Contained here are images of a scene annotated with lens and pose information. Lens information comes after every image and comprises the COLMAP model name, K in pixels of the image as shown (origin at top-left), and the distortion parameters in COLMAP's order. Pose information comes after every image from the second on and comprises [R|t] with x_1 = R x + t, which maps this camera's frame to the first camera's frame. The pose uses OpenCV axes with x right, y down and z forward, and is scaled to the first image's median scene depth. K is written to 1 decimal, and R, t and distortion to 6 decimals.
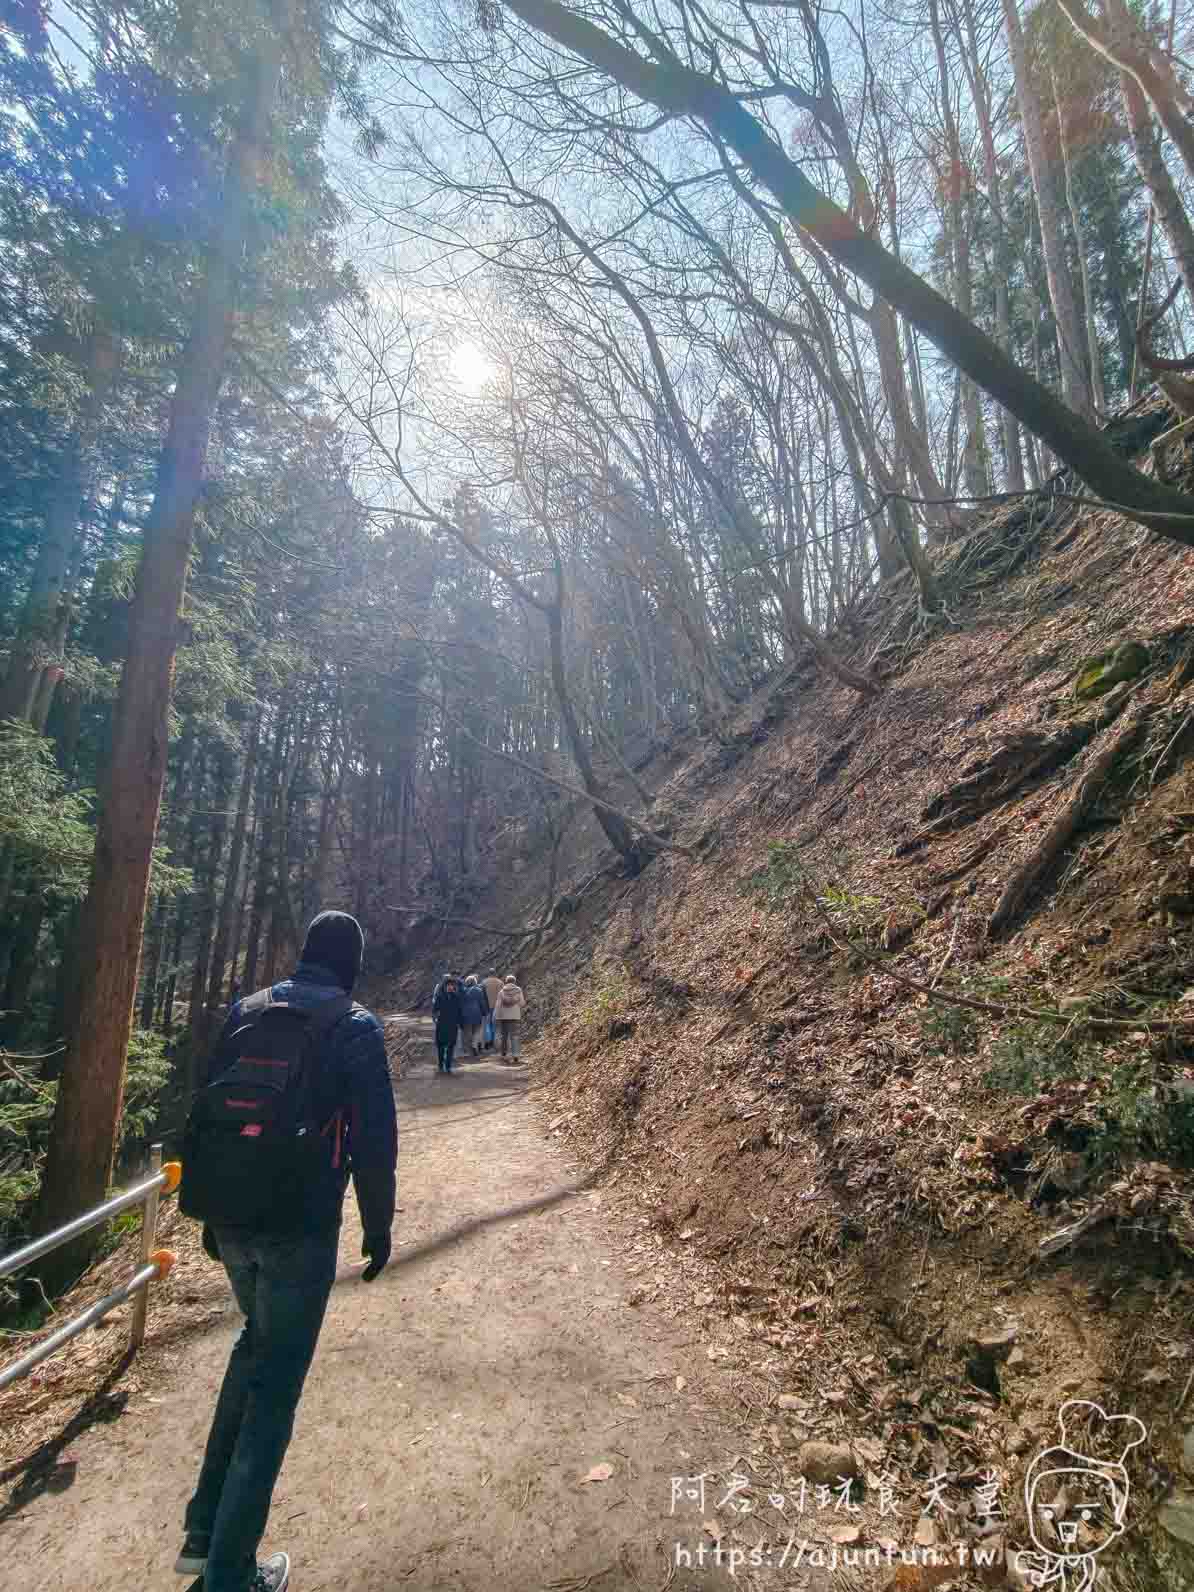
lens RADIAL K [[698.7, 0, 600.2], [0, 698.7, 791.4], [0, 0, 1]] dist [-0.036930, -0.000072]
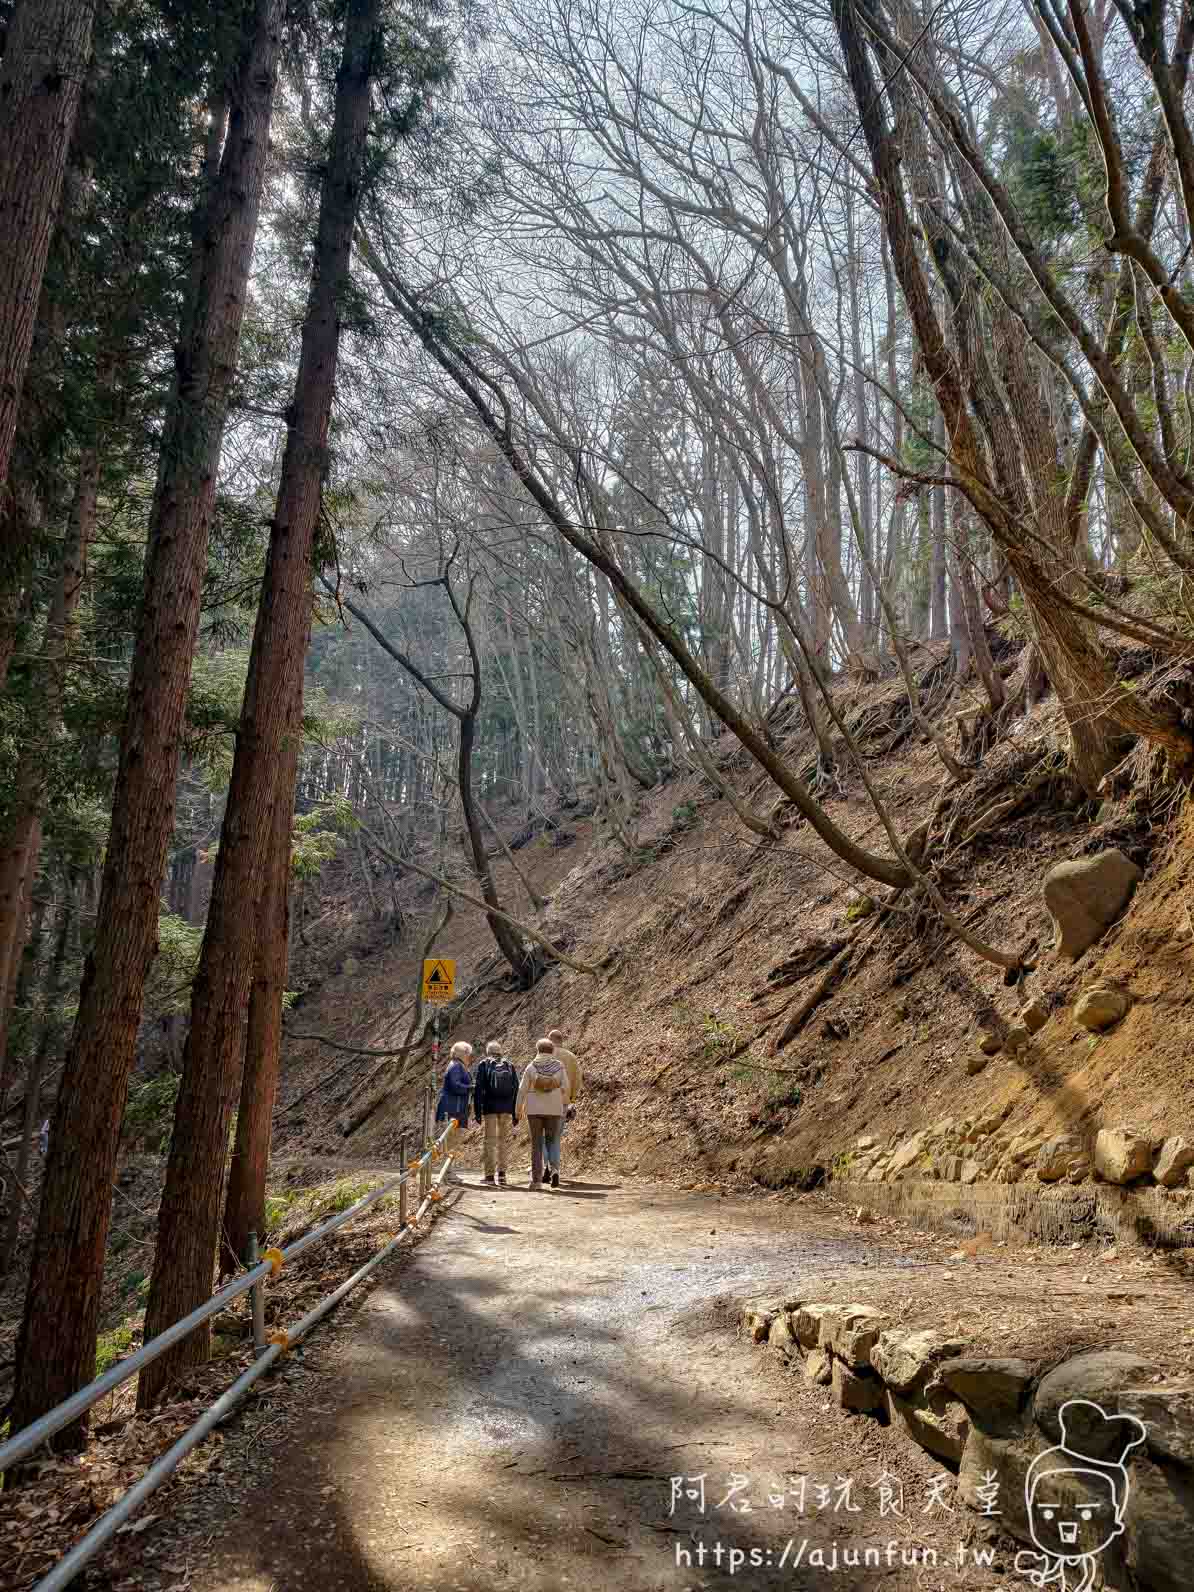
lens RADIAL K [[1119.5, 0, 593.6], [0, 1119.5, 797.7], [0, 0, 1]] dist [0.081753, 0.000666]
pose [[0.983356, 0.070361, 0.167513, -0.431436], [-0.064345, 0.997082, -0.041081, -0.258354], [-0.169914, 0.029618, 0.985014, -1.610446]]
